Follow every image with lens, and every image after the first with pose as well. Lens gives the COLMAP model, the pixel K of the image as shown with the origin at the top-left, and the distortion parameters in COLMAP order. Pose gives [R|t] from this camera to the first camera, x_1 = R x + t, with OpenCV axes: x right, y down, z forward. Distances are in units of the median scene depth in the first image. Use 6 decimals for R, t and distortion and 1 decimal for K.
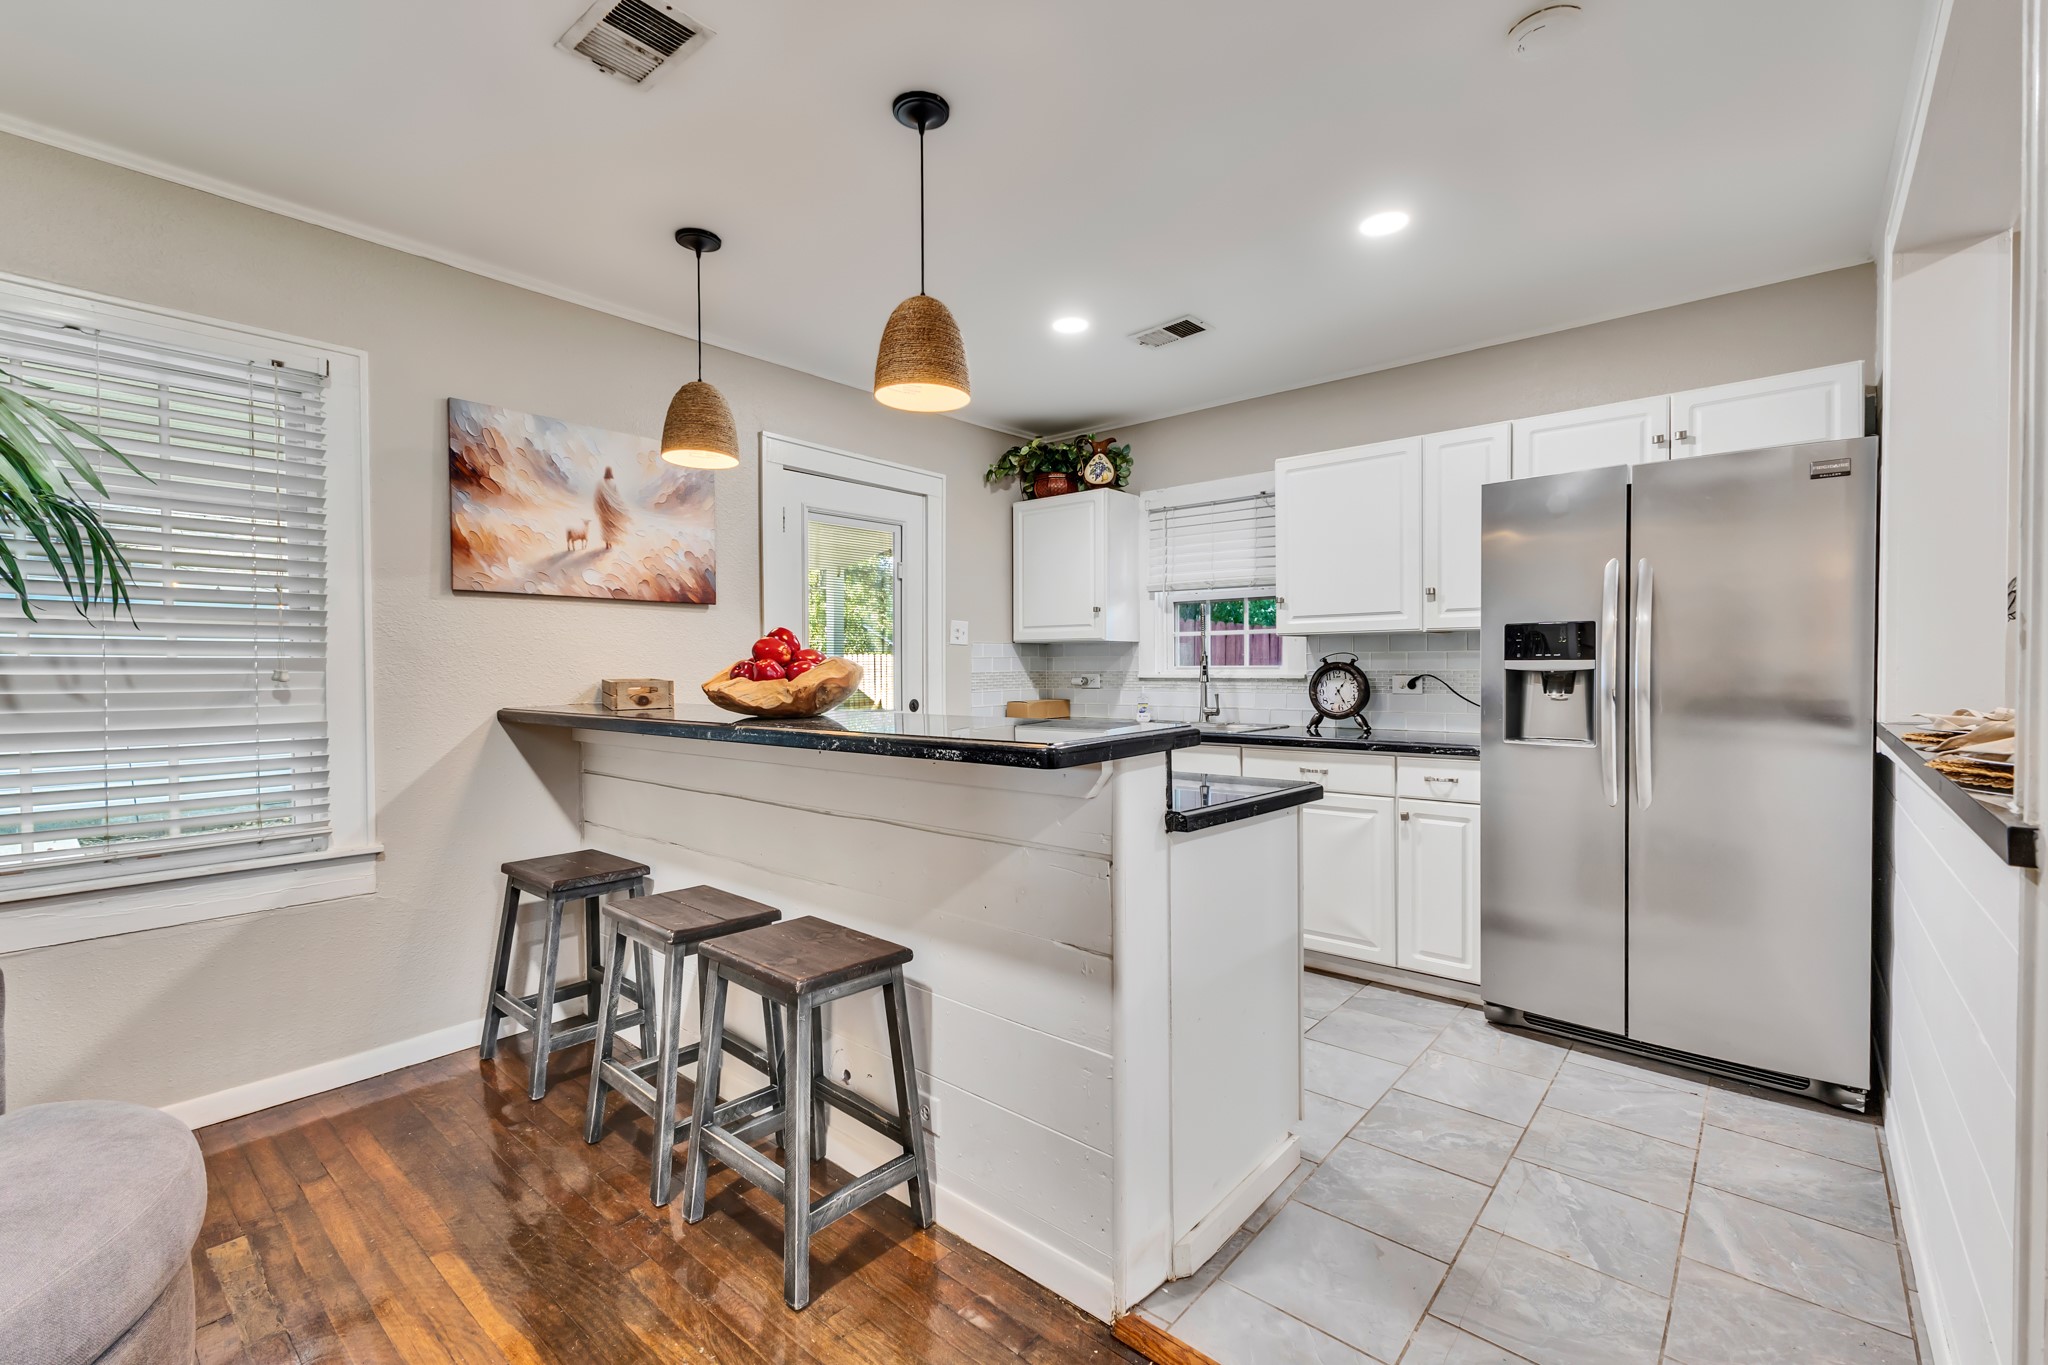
lens RADIAL K [[879.2, 0, 1023.3], [0, 879.2, 678.1], [0, 0, 1]] dist [0.013915, -0.003851]
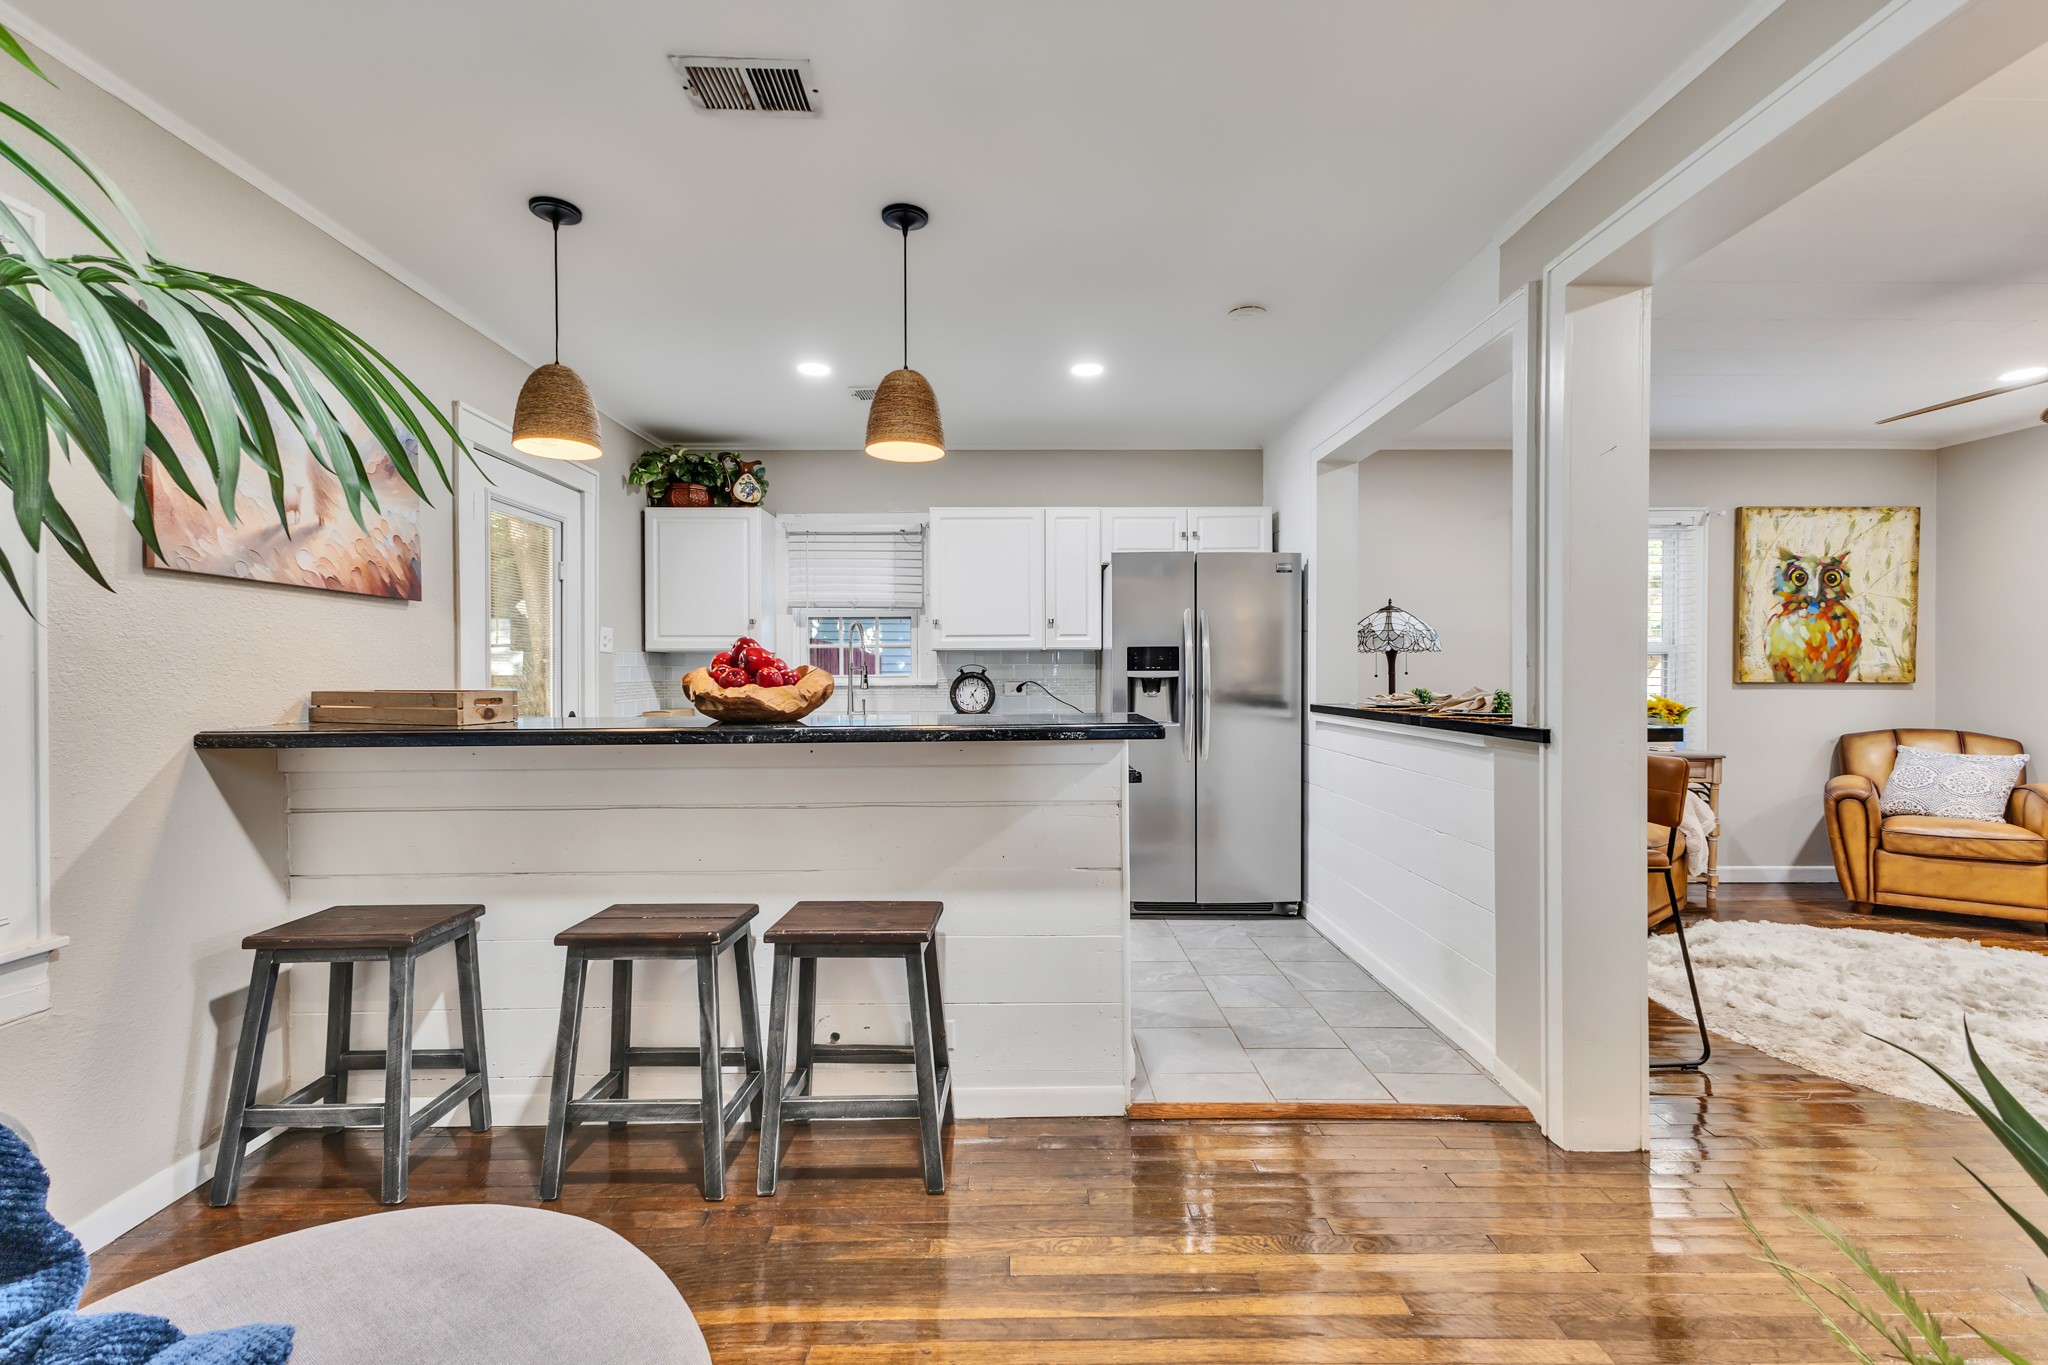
lens RADIAL K [[879.2, 0, 1022.9], [0, 879.2, 678.5], [0, 0, 1]] dist [0.013915, -0.003851]
pose [[0.748982, -0.002402, 0.662586, -0.534675], [0.010162, 0.999917, -0.007862, 0.002546], [-0.662512, 0.012621, 0.748945, -0.005613]]
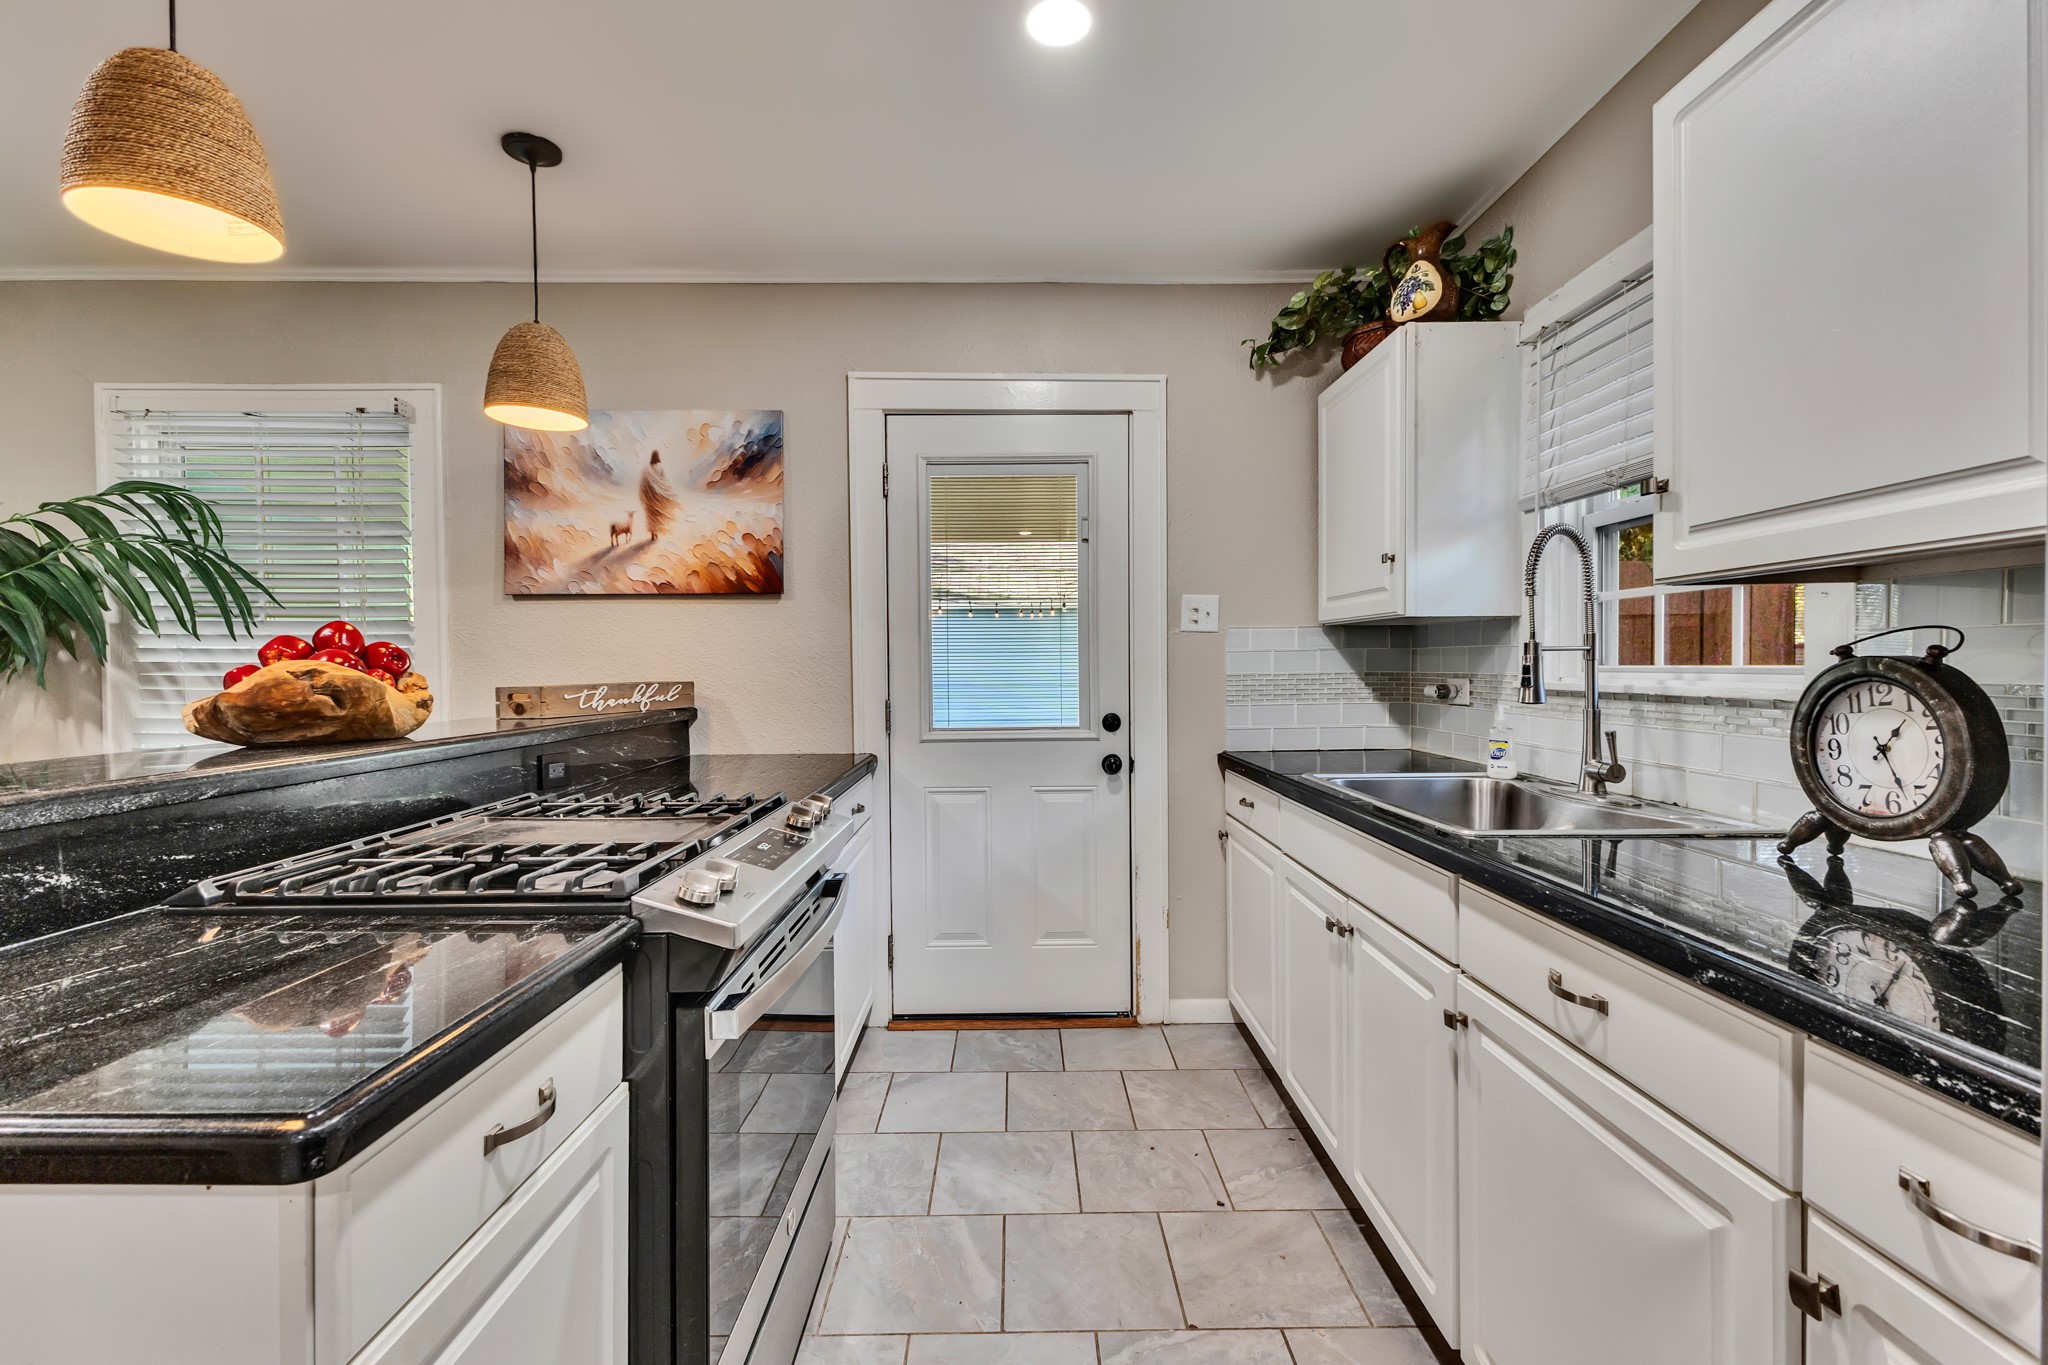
lens RADIAL K [[879.2, 0, 1022.4], [0, 879.2, 677.4], [0, 0, 1]] dist [0.013915, -0.003851]
pose [[0.660175, 0.011543, -0.751023, 0.483644], [-0.005403, 0.999929, 0.010619, -0.015327], [0.751092, -0.002953, 0.660190, 0.692778]]
